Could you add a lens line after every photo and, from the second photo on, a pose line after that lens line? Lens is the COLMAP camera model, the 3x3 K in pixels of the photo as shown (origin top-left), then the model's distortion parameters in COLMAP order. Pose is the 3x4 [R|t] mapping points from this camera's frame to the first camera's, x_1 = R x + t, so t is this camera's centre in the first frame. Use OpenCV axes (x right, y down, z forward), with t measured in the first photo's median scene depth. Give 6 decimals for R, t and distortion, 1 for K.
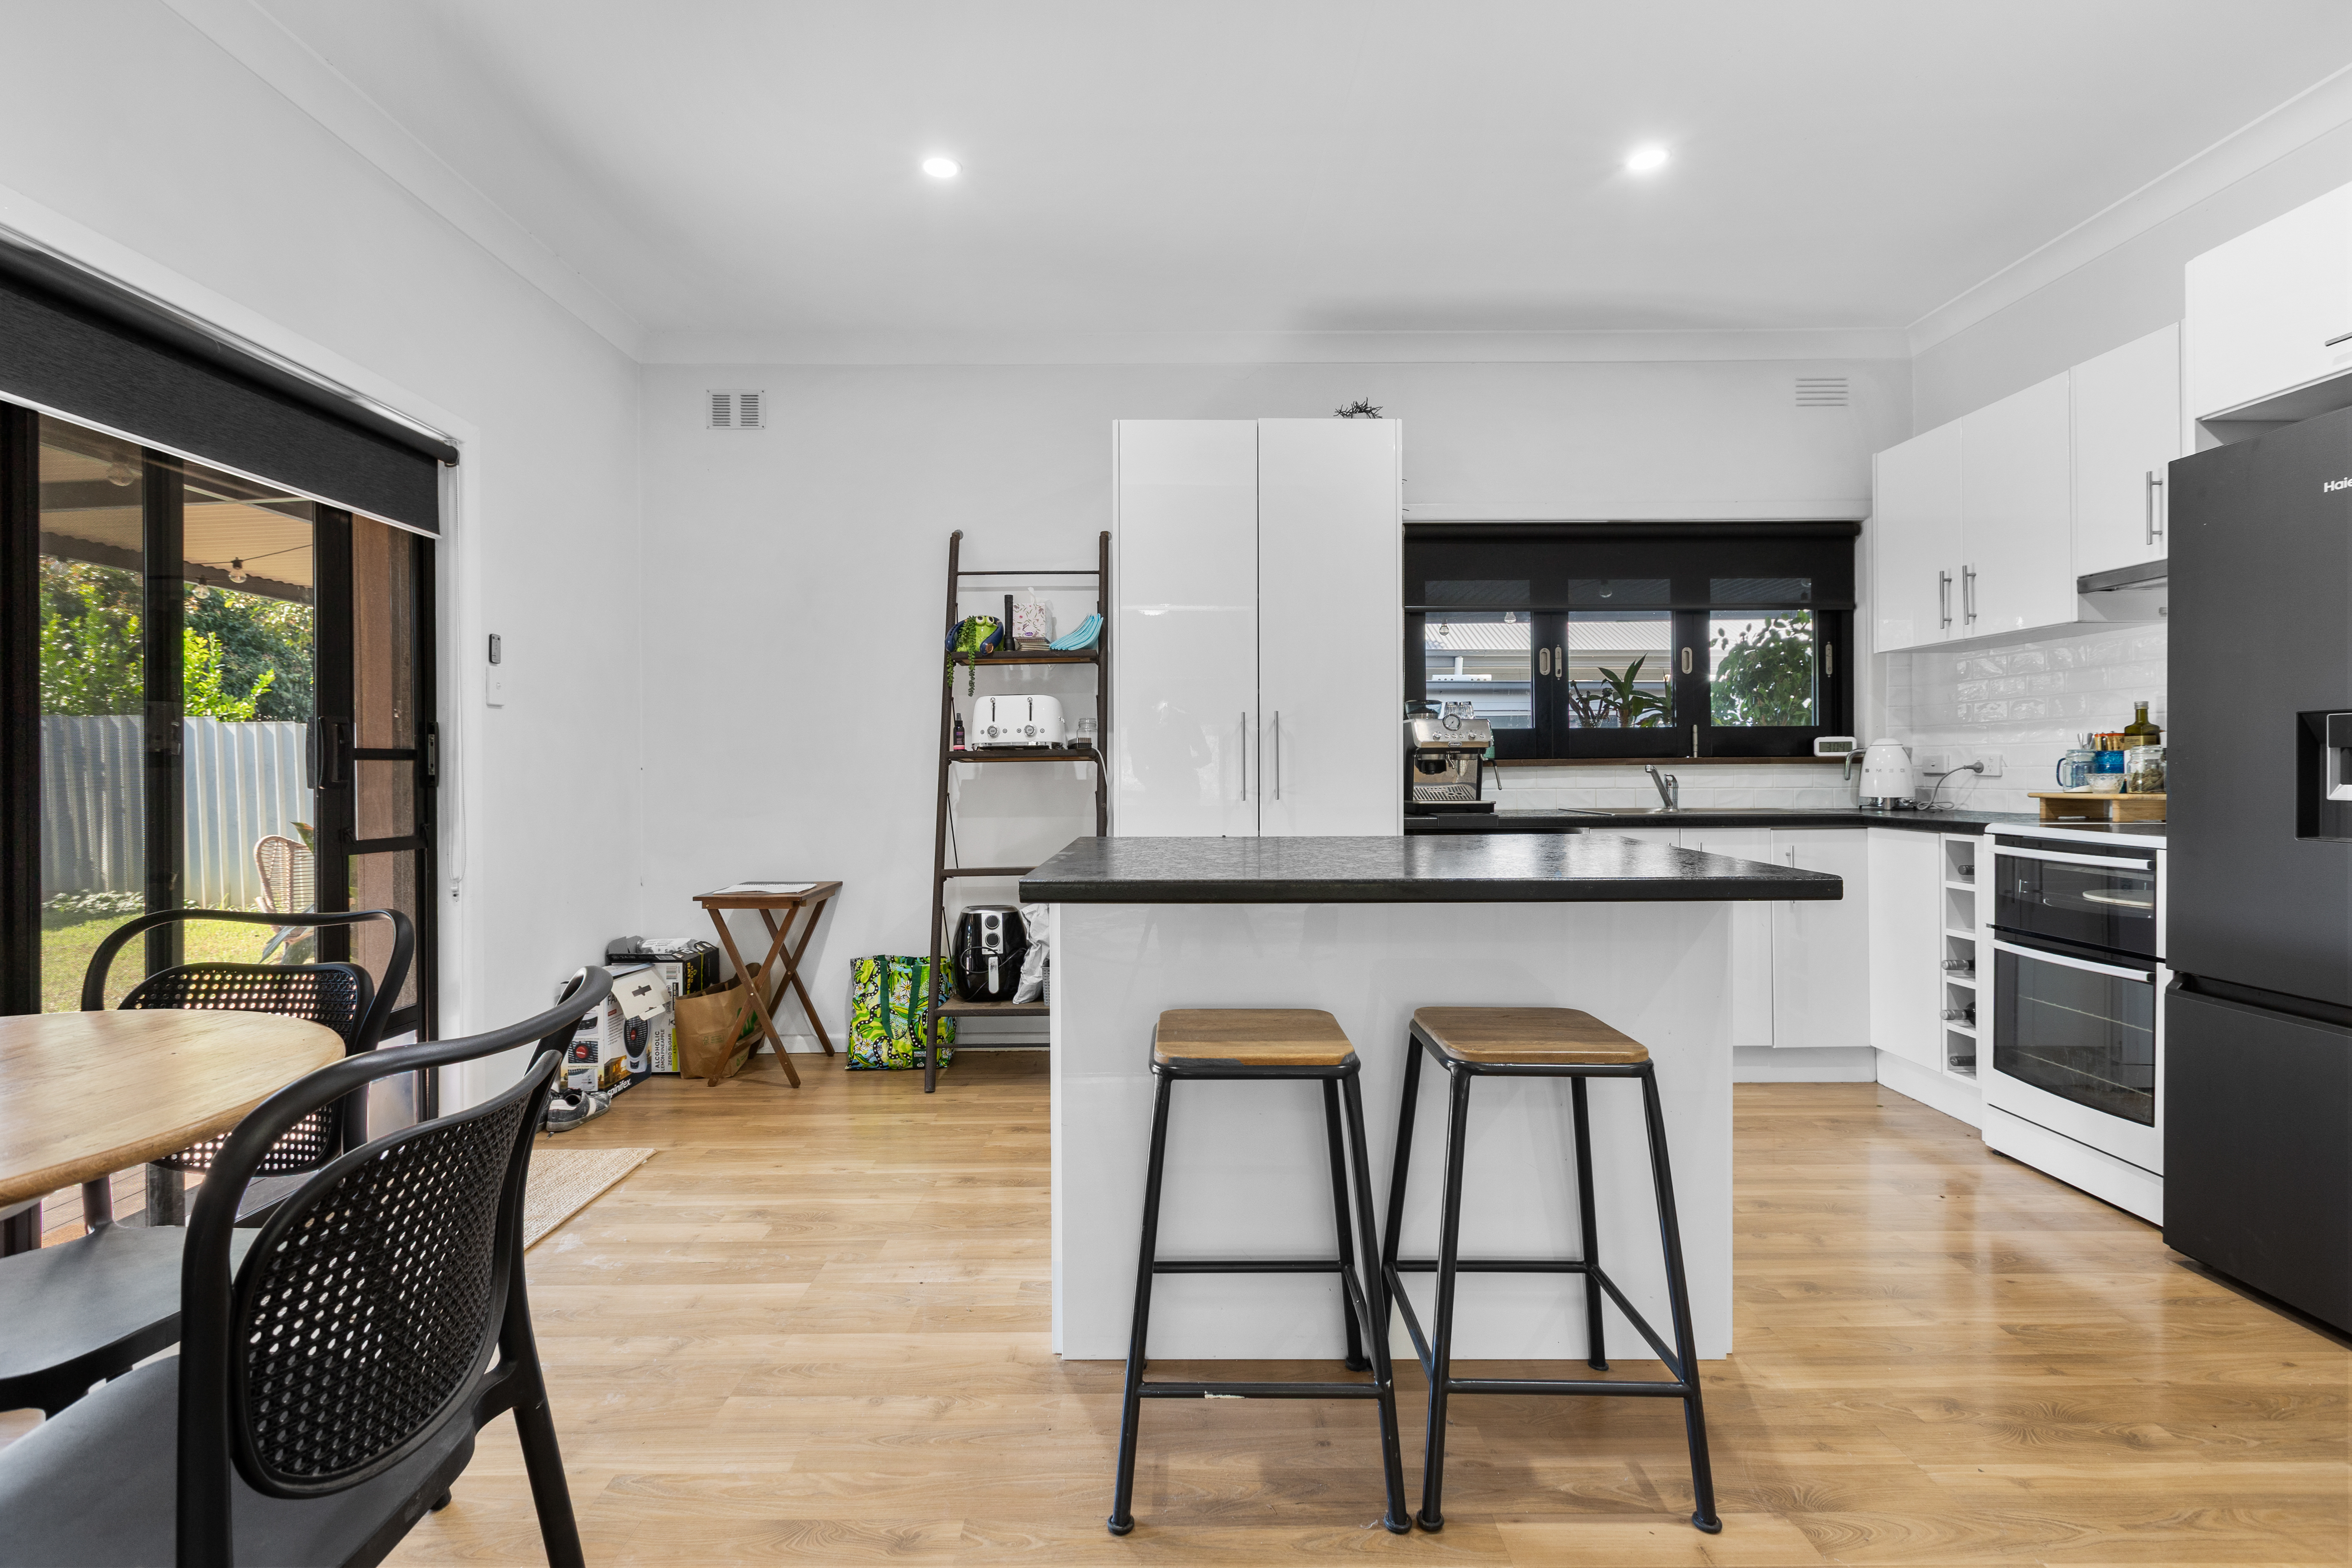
lens RADIAL K [[1066.2, 0, 1165.6], [0, 1066.2, 769.6], [0, 0, 1]] dist [0.003687, -0.001207]
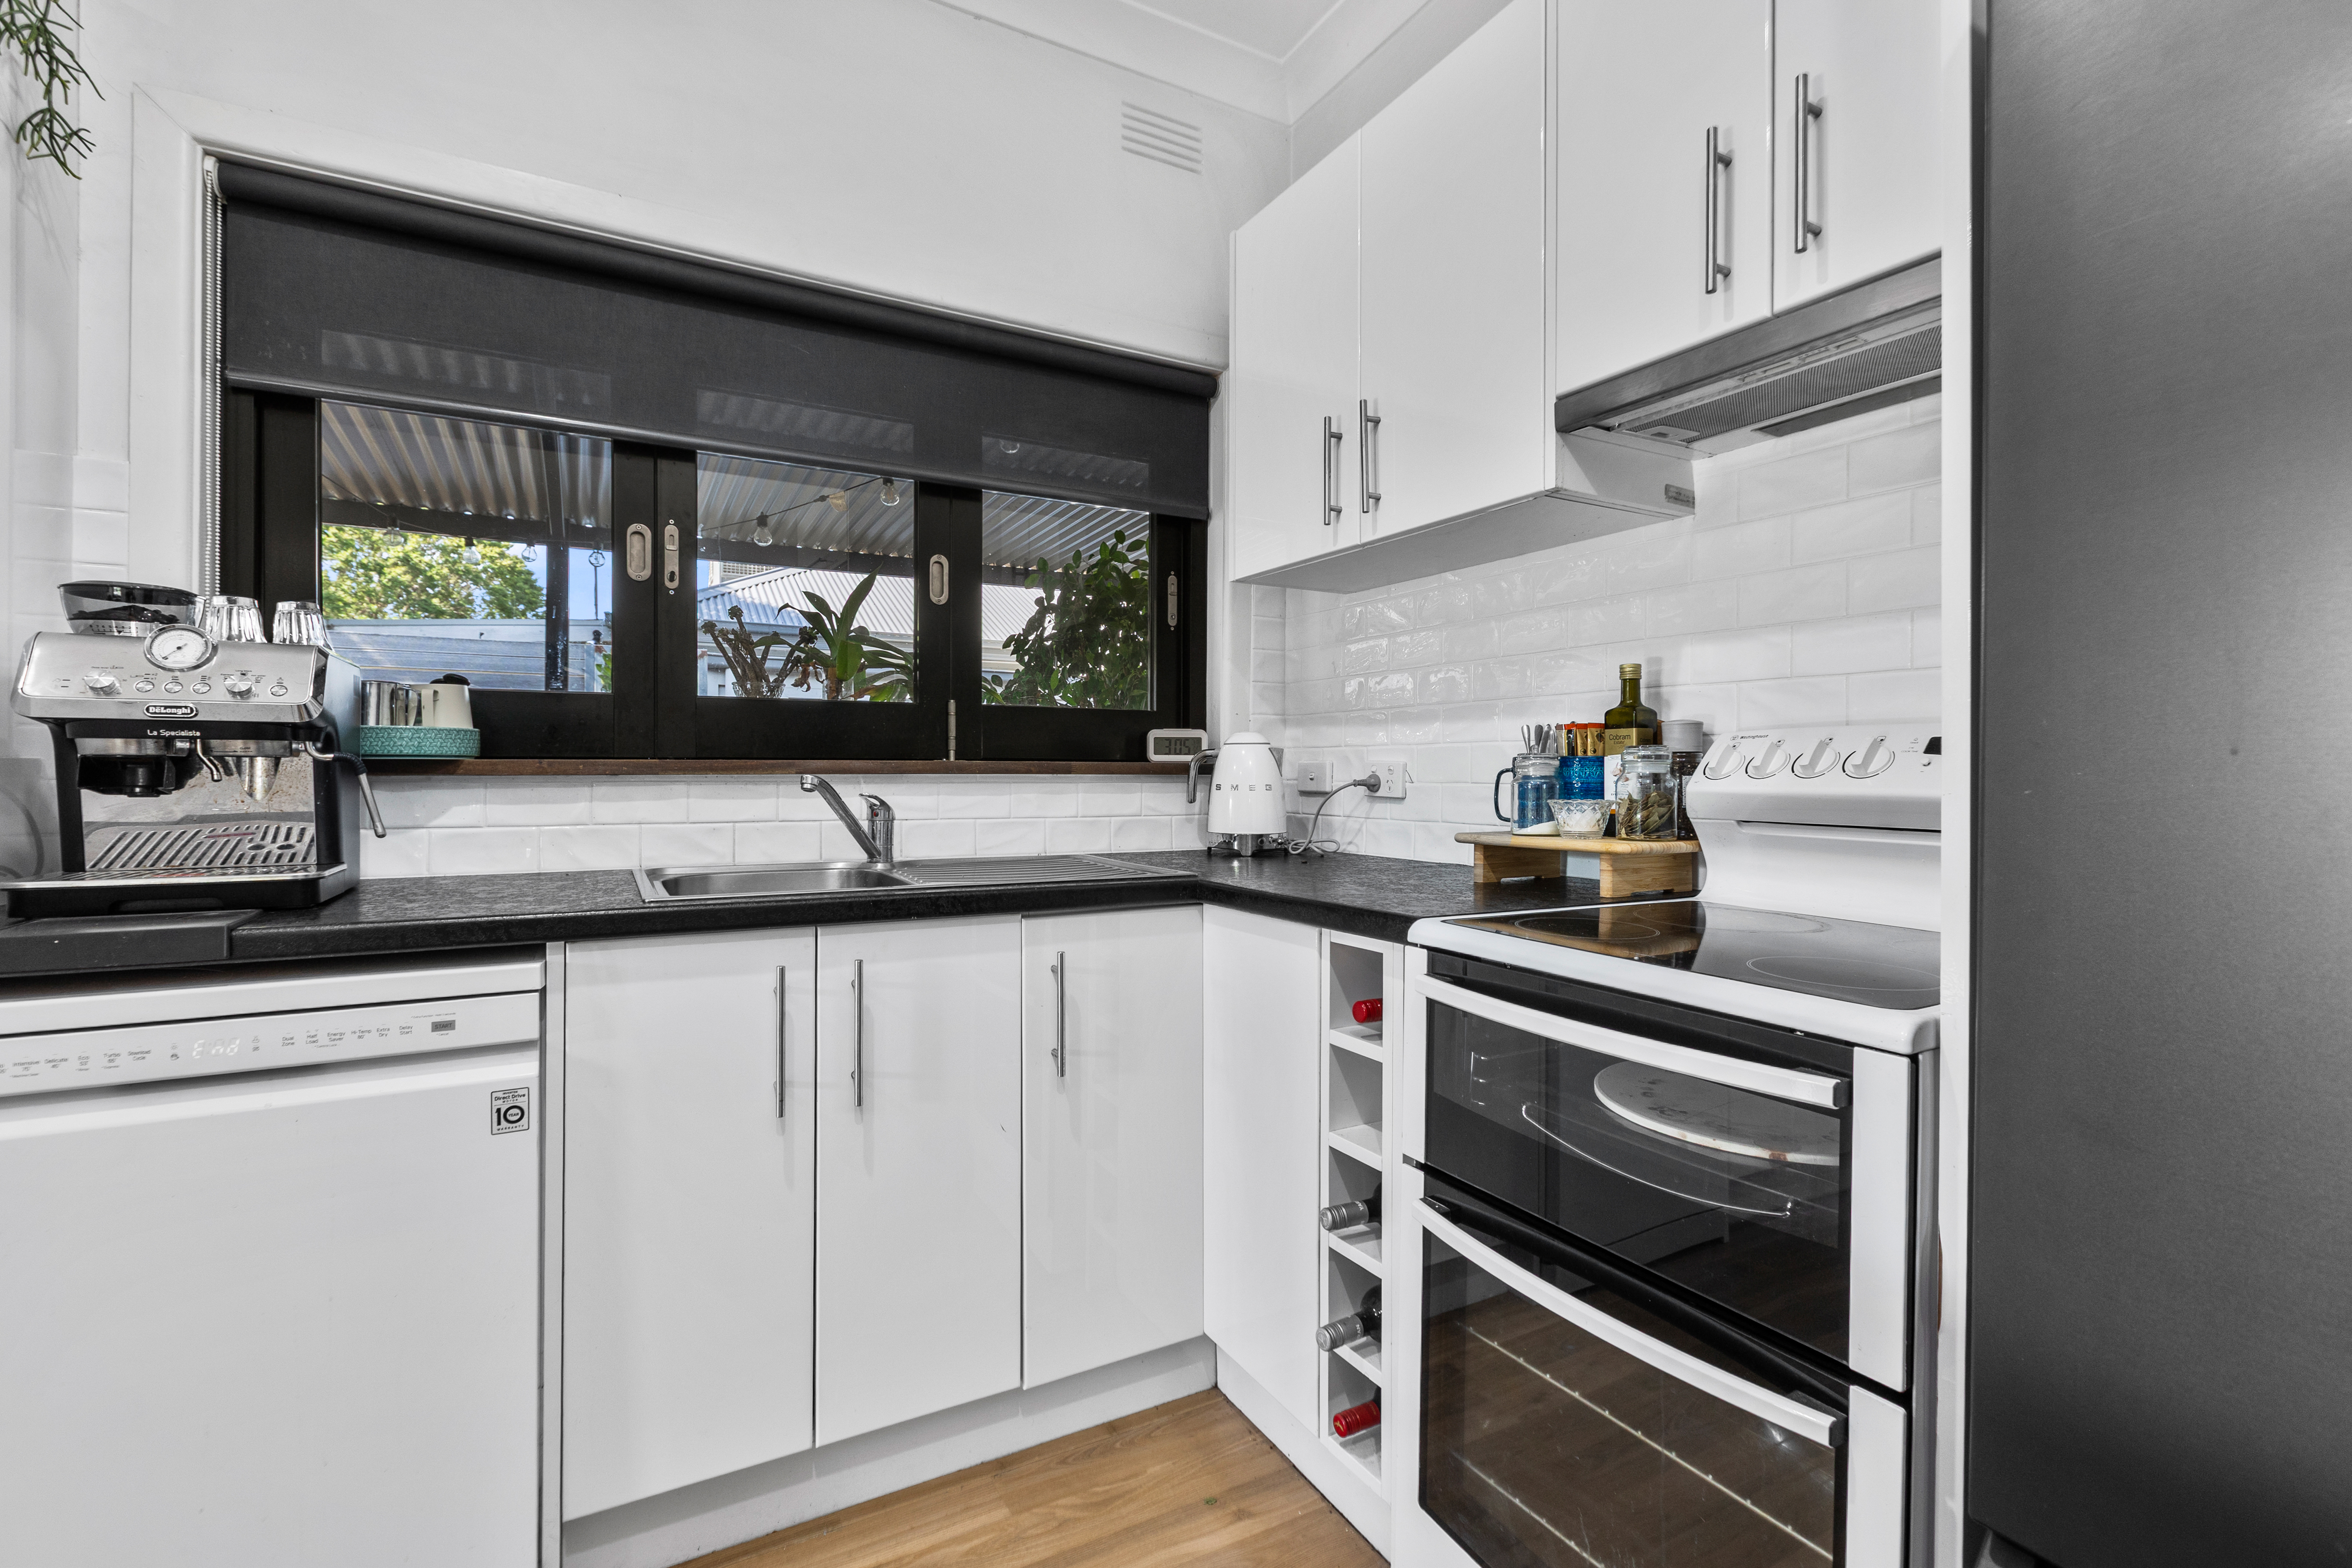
lens RADIAL K [[1066.2, 0, 1183.5], [0, 1066.2, 779.7], [0, 0, 1]] dist [0.003687, -0.001207]
pose [[0.876758, 0.006917, 0.480882, 0.394850], [-0.009353, 0.999953, 0.002670, -0.004819], [-0.480840, -0.006838, 0.876781, 0.547059]]
